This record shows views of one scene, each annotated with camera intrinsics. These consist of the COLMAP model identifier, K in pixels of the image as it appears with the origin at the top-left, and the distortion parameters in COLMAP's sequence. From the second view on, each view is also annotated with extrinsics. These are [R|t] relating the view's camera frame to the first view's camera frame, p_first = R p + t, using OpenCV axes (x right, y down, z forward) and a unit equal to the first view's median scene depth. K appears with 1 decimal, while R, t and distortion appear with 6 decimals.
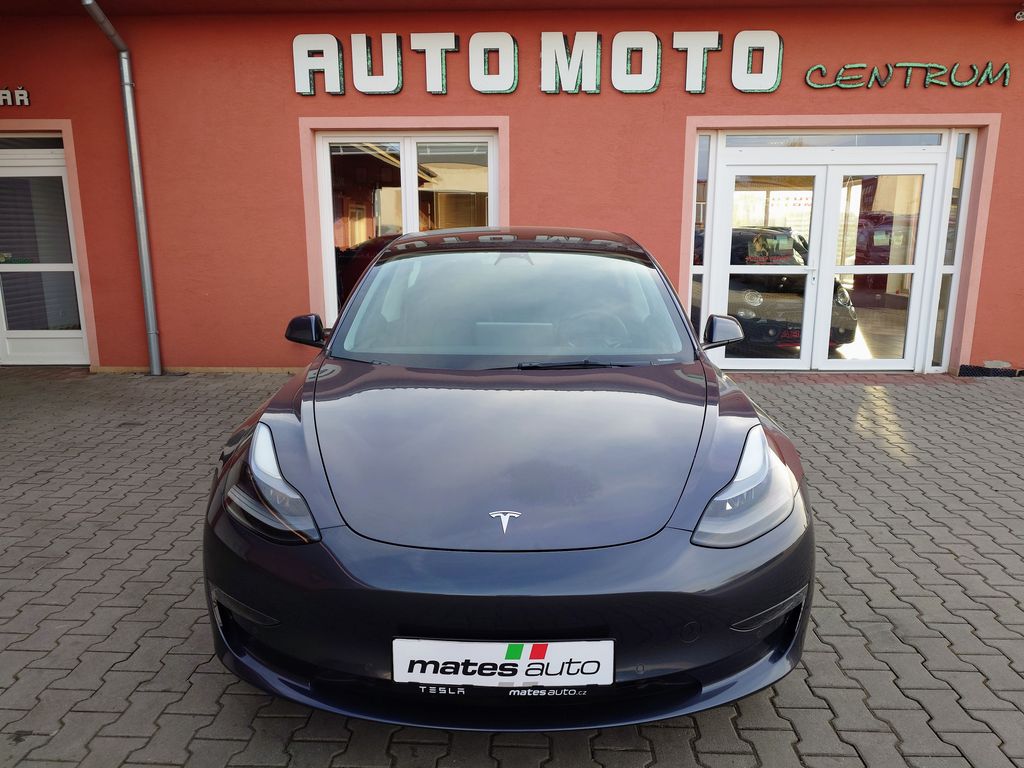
lens RADIAL K [[720.9, 0, 508.6], [0, 720.9, 384.7], [0, 0, 1]] dist [0.007758, -0.008104]
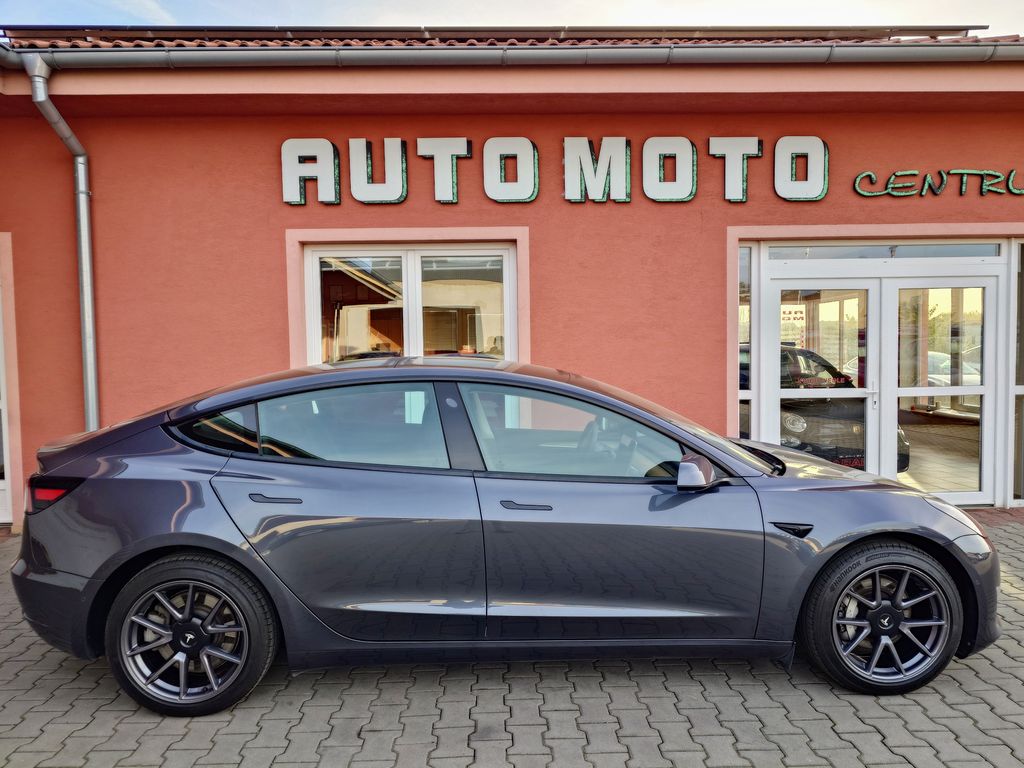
lens RADIAL K [[720.9, 0, 511.0], [0, 720.9, 381.8], [0, 0, 1]] dist [0.007758, -0.008104]
pose [[0.998068, -0.016256, 0.059972, -0.078084], [0.025528, 0.987229, -0.157251, -0.048825], [-0.056650, 0.158478, 0.985736, 0.166847]]
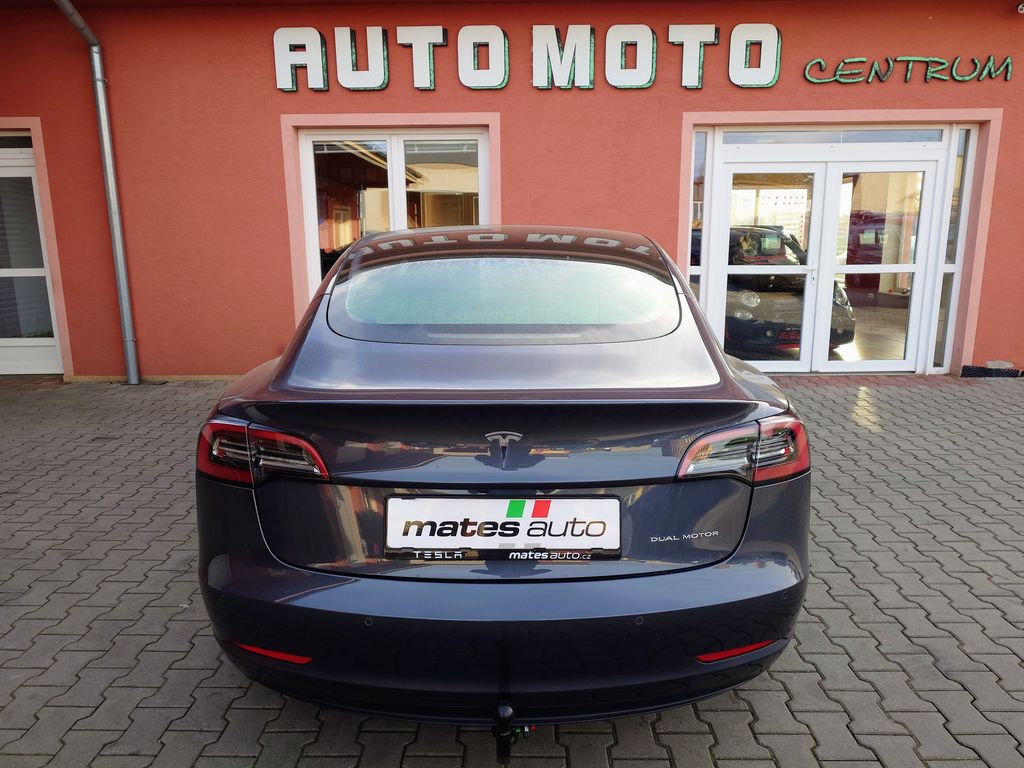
lens RADIAL K [[720.9, 0, 510.3], [0, 720.9, 385.7], [0, 0, 1]] dist [0.007758, -0.008104]
pose [[0.999737, -0.010238, 0.020527, -0.009019], [0.010226, 0.999947, 0.000709, -0.007801], [-0.020533, -0.000499, 0.999789, 0.035498]]
